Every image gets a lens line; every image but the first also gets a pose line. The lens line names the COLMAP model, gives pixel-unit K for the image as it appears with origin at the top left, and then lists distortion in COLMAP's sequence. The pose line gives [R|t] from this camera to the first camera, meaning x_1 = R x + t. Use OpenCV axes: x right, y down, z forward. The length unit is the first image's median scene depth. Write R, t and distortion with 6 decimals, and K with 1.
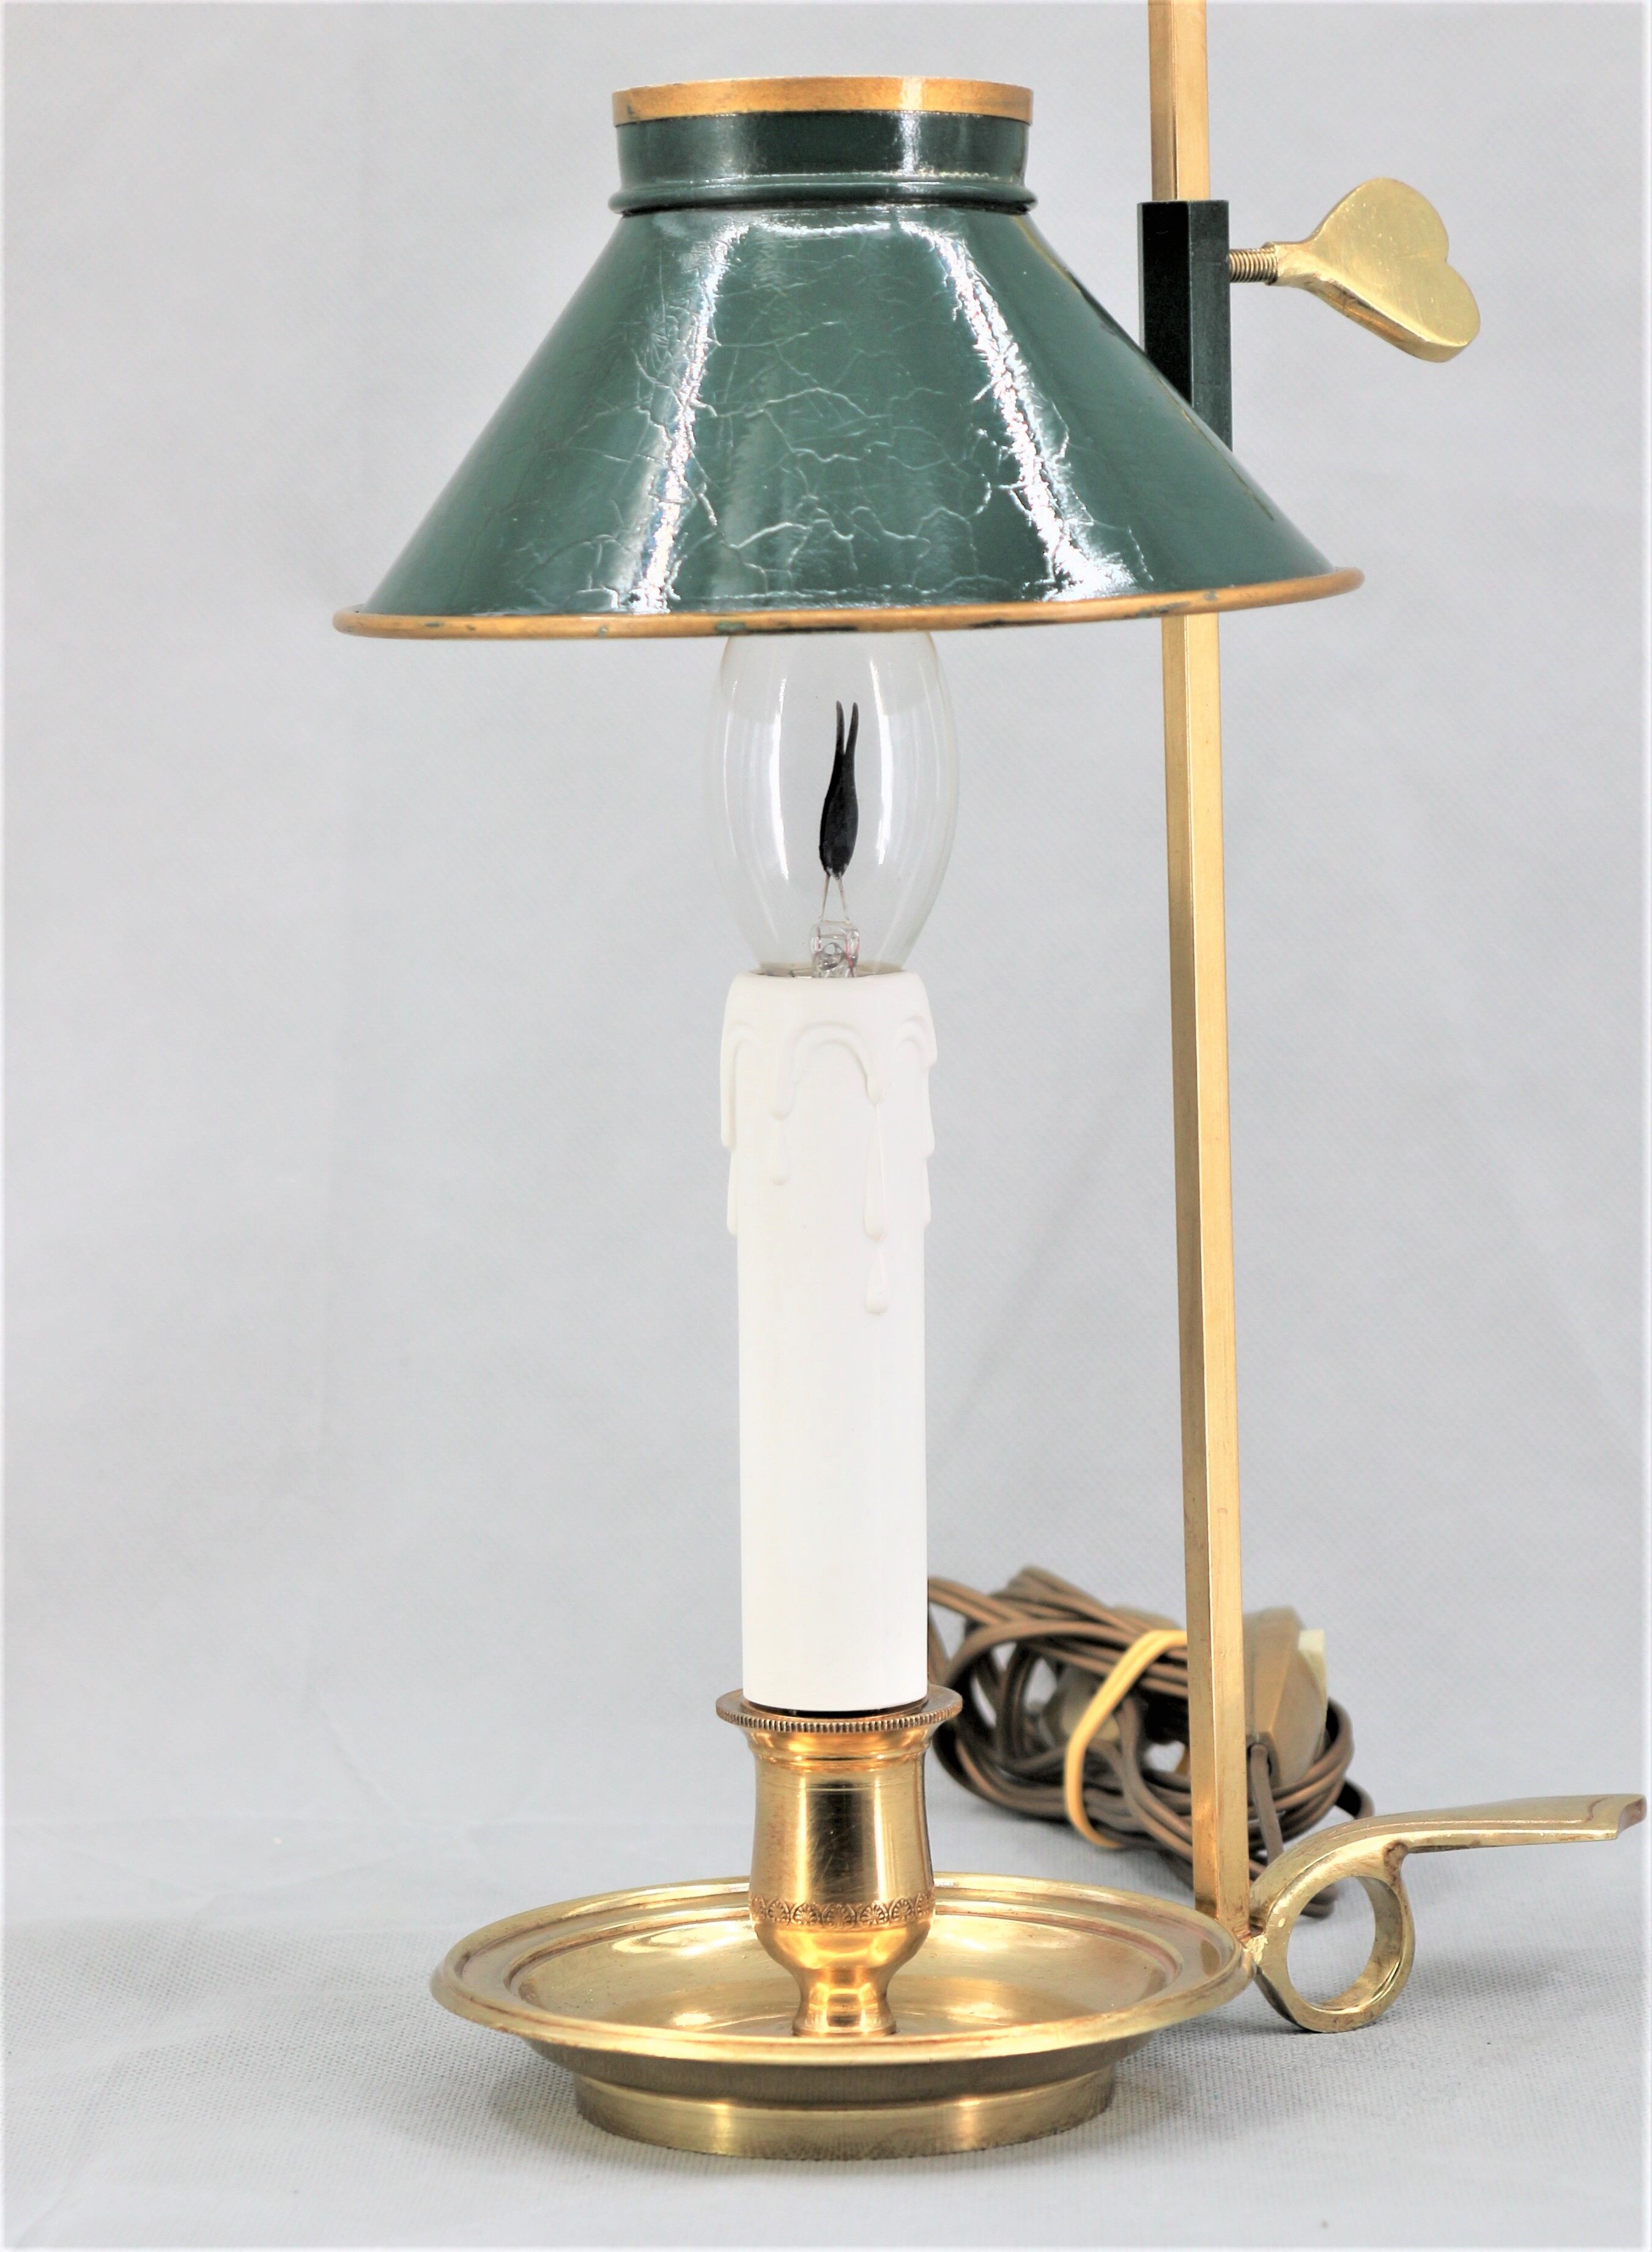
lens RADIAL K [[4441.1, 0, 843.6], [0, 4441.1, 1122.1], [0, 0, 1]] dist [-0.116904, 0.000000]
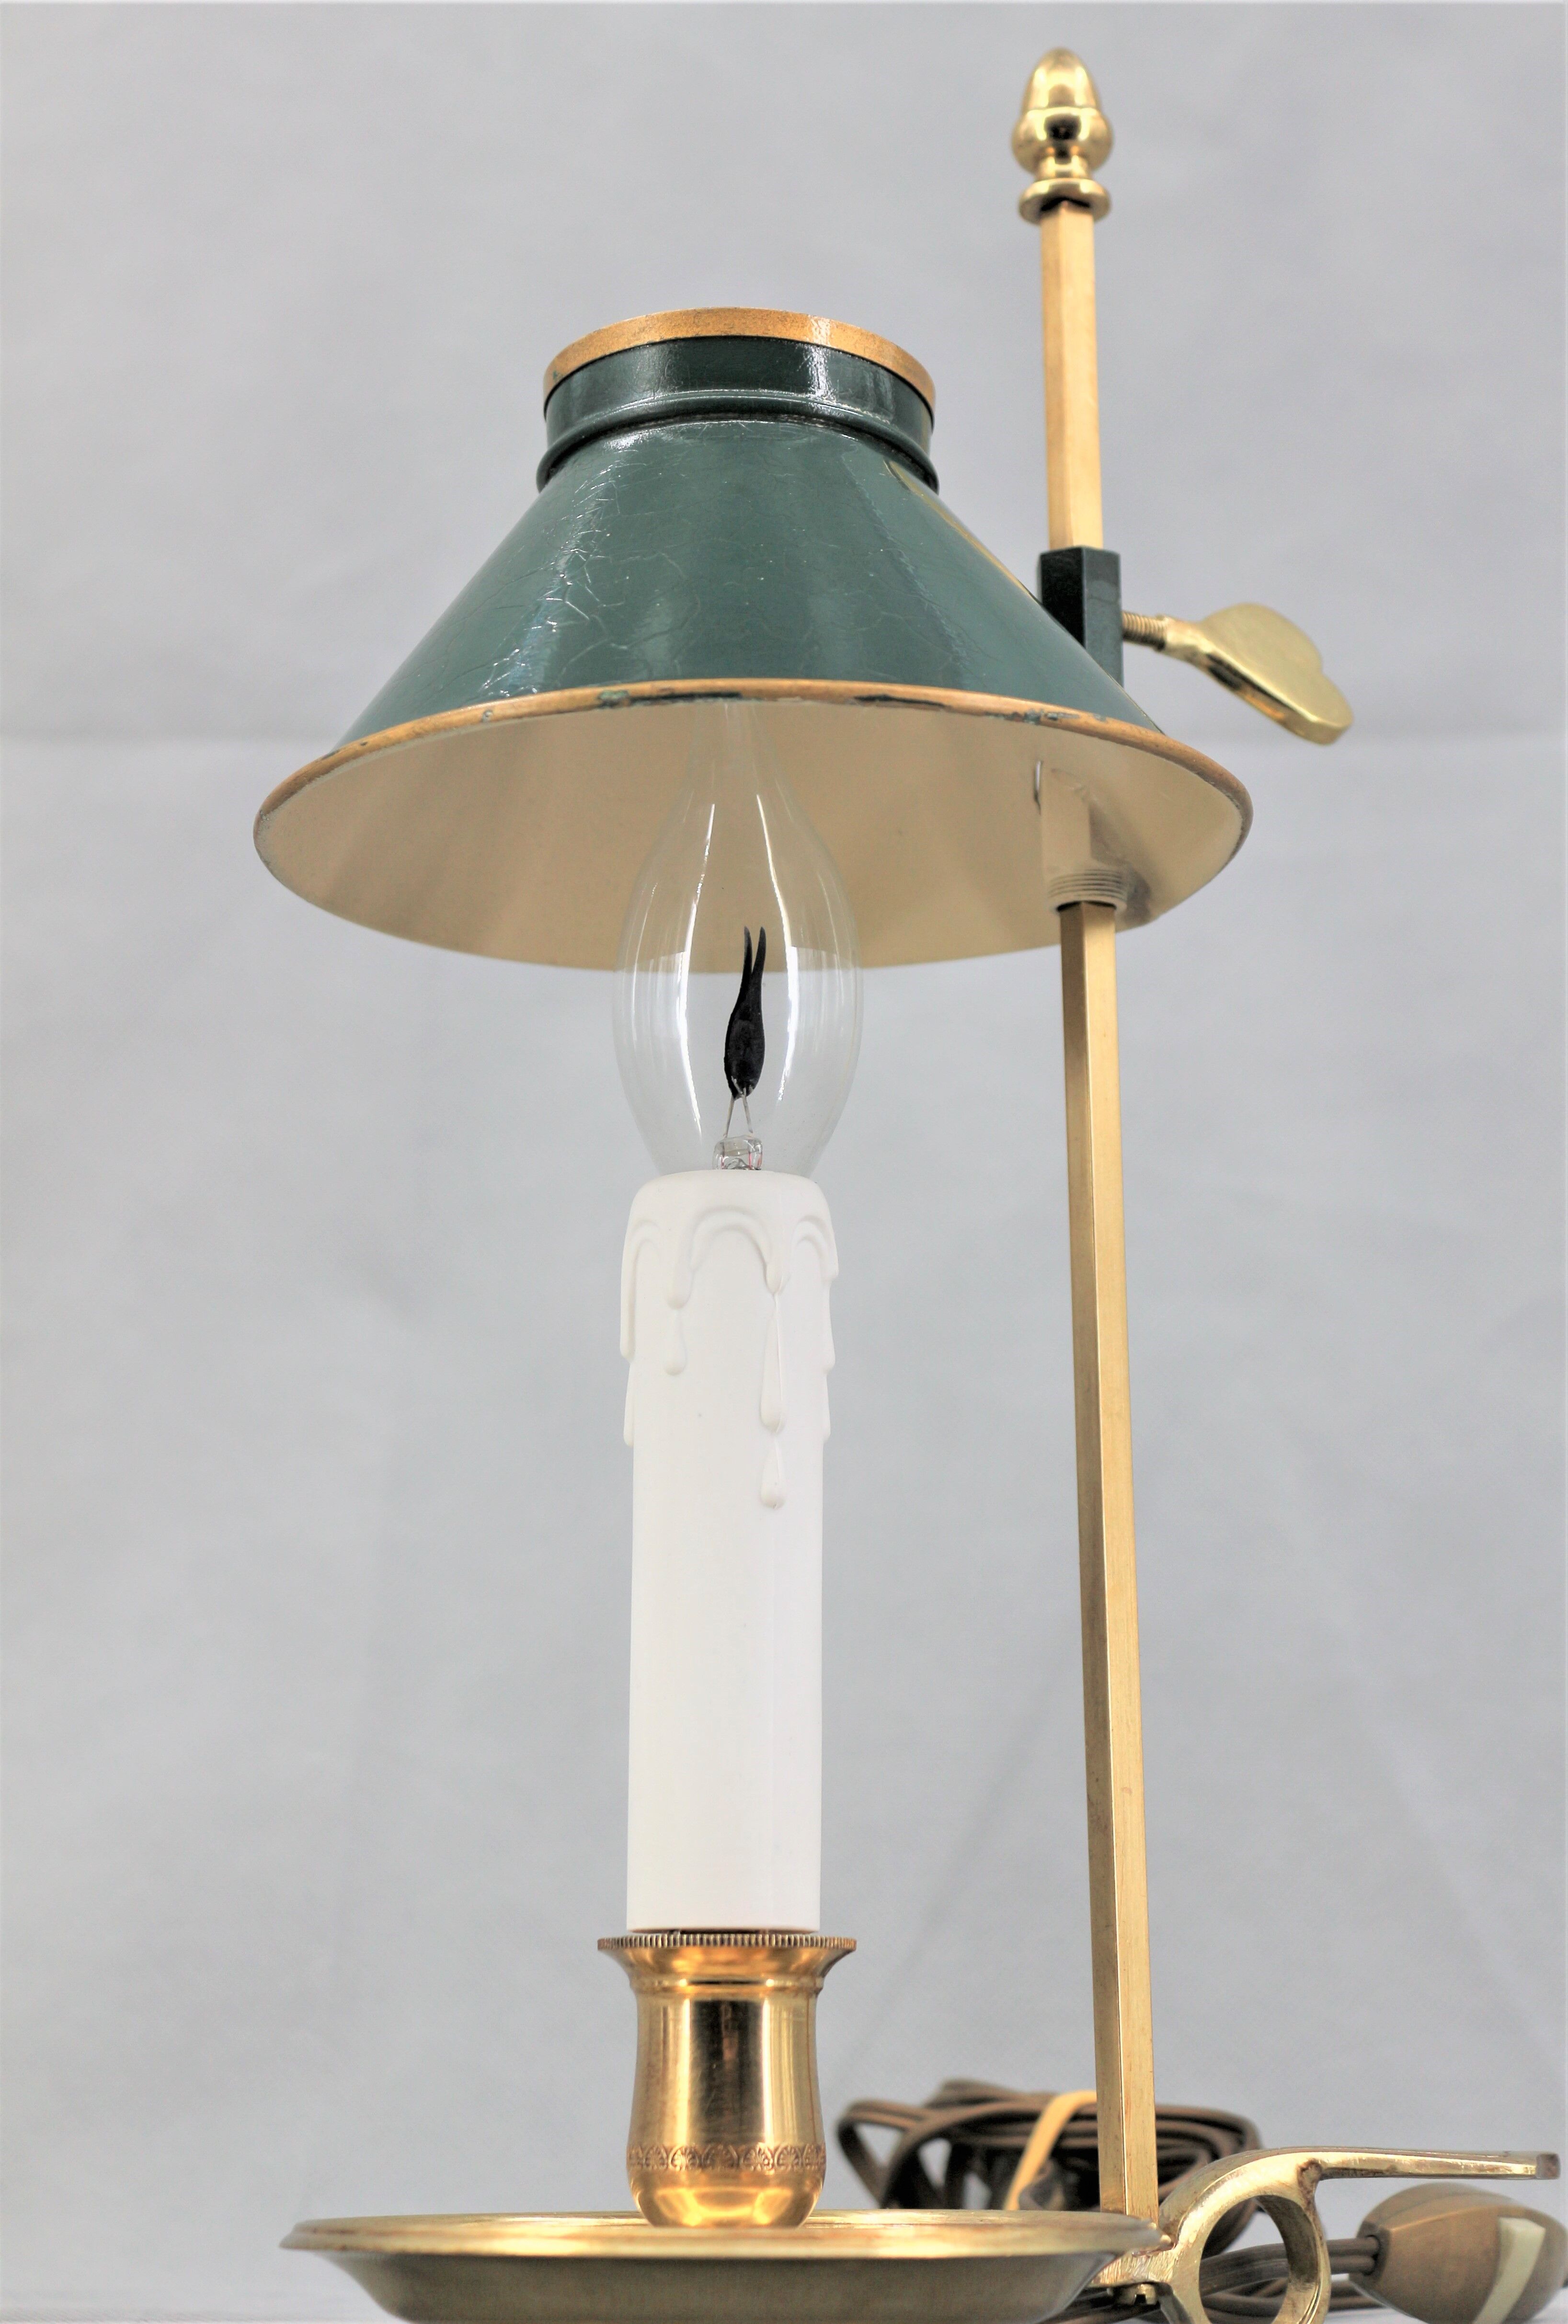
lens RADIAL K [[3184.1, 0, 773.3], [0, 3184.1, 1180.7], [0, 0, 1]] dist [-0.042252, 0.000000]
pose [[0.999548, 0.011642, -0.027718, 0.026258], [-0.018690, 0.962789, -0.269606, 0.160438], [0.023548, 0.270003, 0.962572, 0.295658]]
